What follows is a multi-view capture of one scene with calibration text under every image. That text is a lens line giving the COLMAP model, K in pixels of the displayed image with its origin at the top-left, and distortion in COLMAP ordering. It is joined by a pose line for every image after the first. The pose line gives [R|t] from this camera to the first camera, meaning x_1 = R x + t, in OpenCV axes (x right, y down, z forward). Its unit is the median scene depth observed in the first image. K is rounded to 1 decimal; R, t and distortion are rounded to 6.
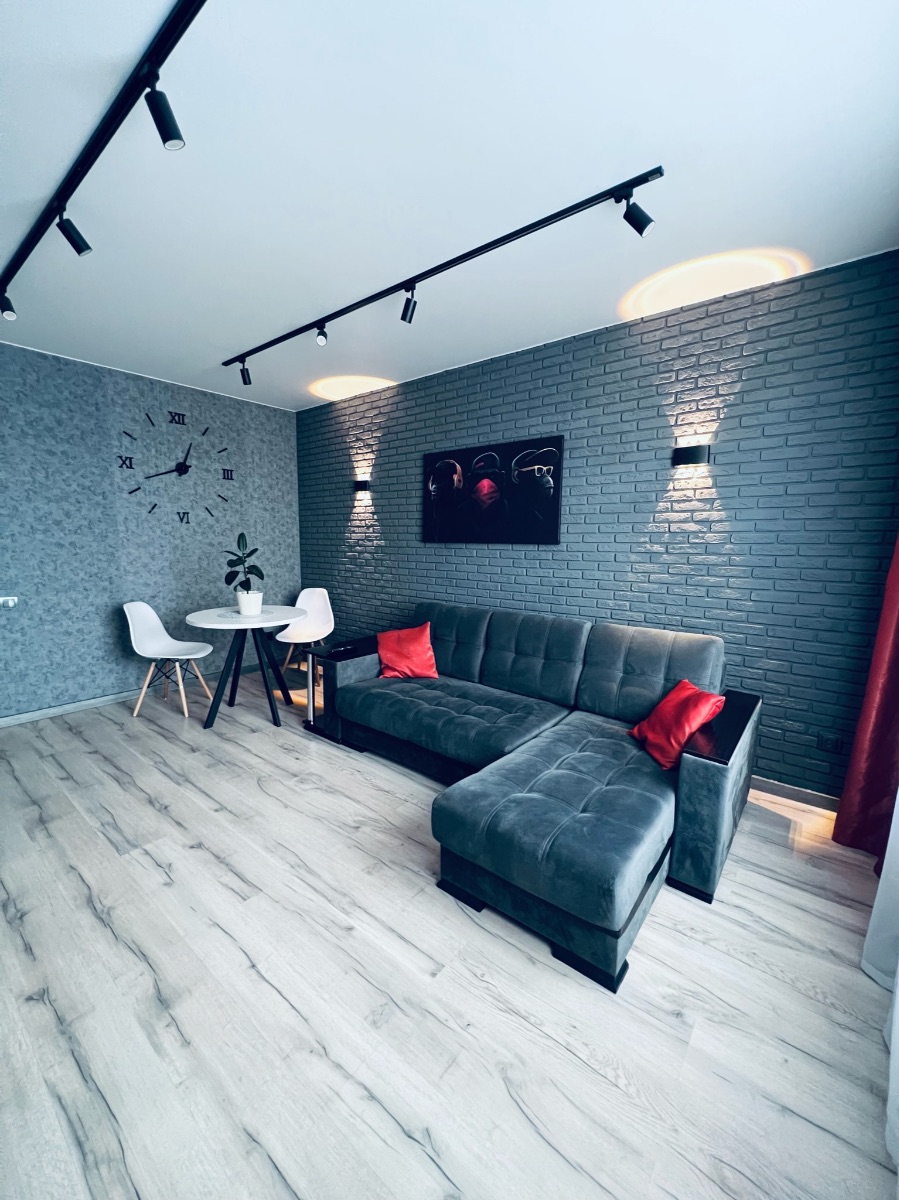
lens RADIAL K [[478.7, 0, 449.5], [0, 478.7, 600.0], [0, 0, 1]] dist [0.000224, 0.000049]
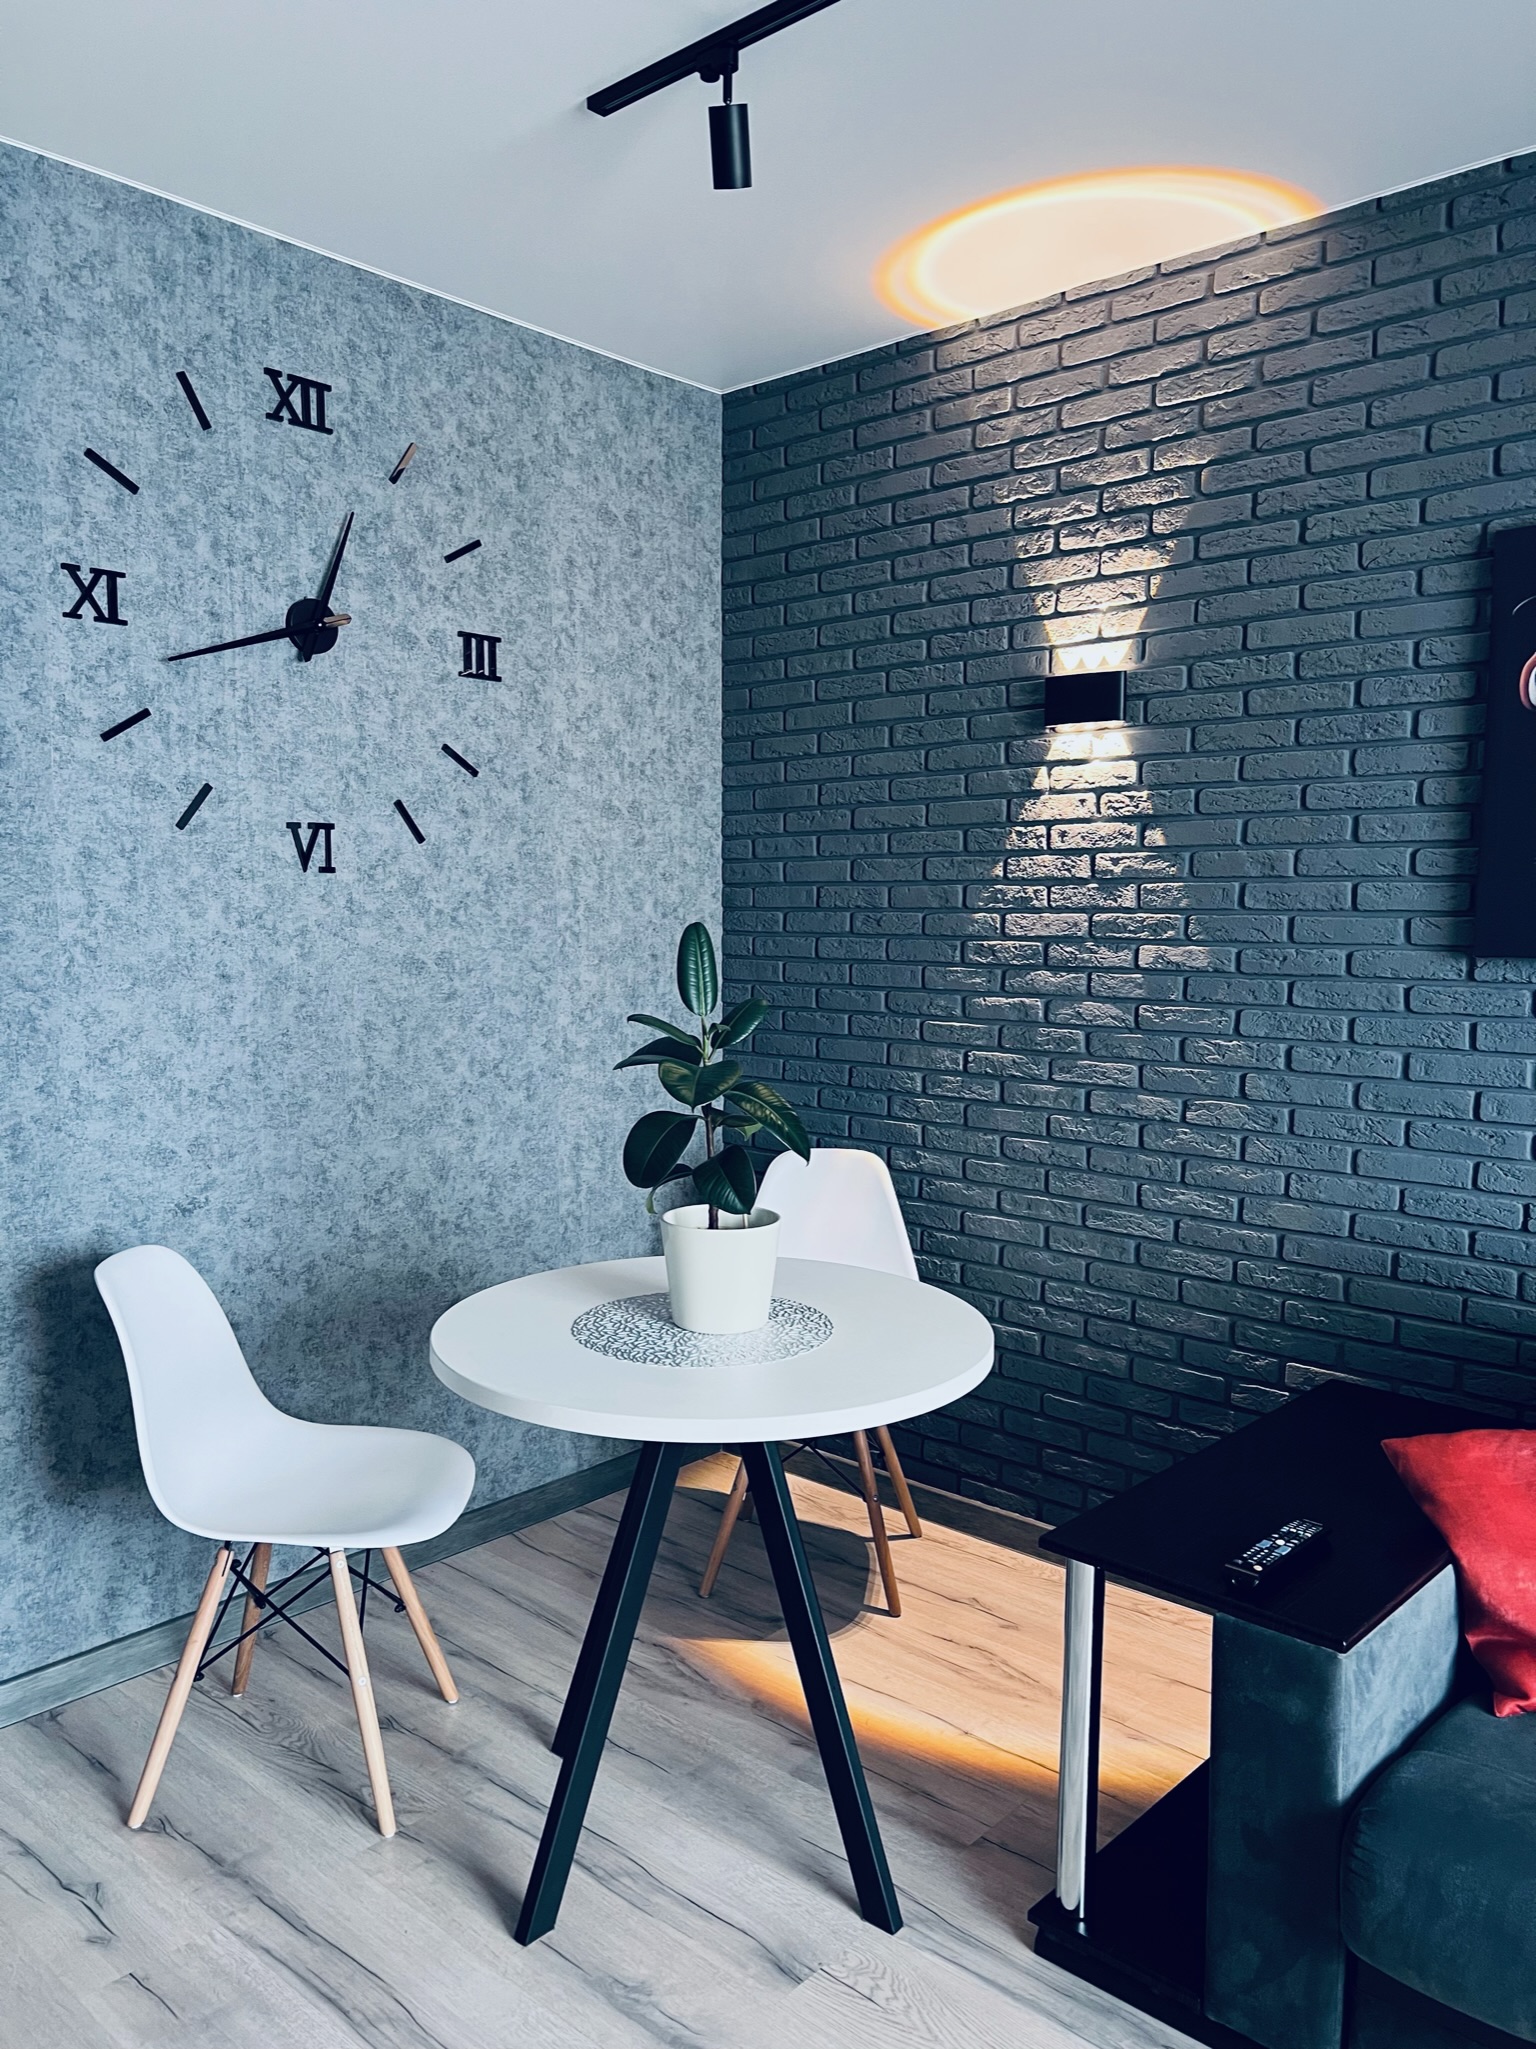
lens RADIAL K [[1554.8, 0, 764.3], [0, 1554.8, 1041.5], [0, 0, 1]] dist [0.051359, -0.053112]
pose [[0.998414, -0.000720, -0.056289, -0.301784], [-0.001549, 0.999189, -0.040246, -0.052480], [0.056272, 0.040269, 0.997603, 0.288774]]
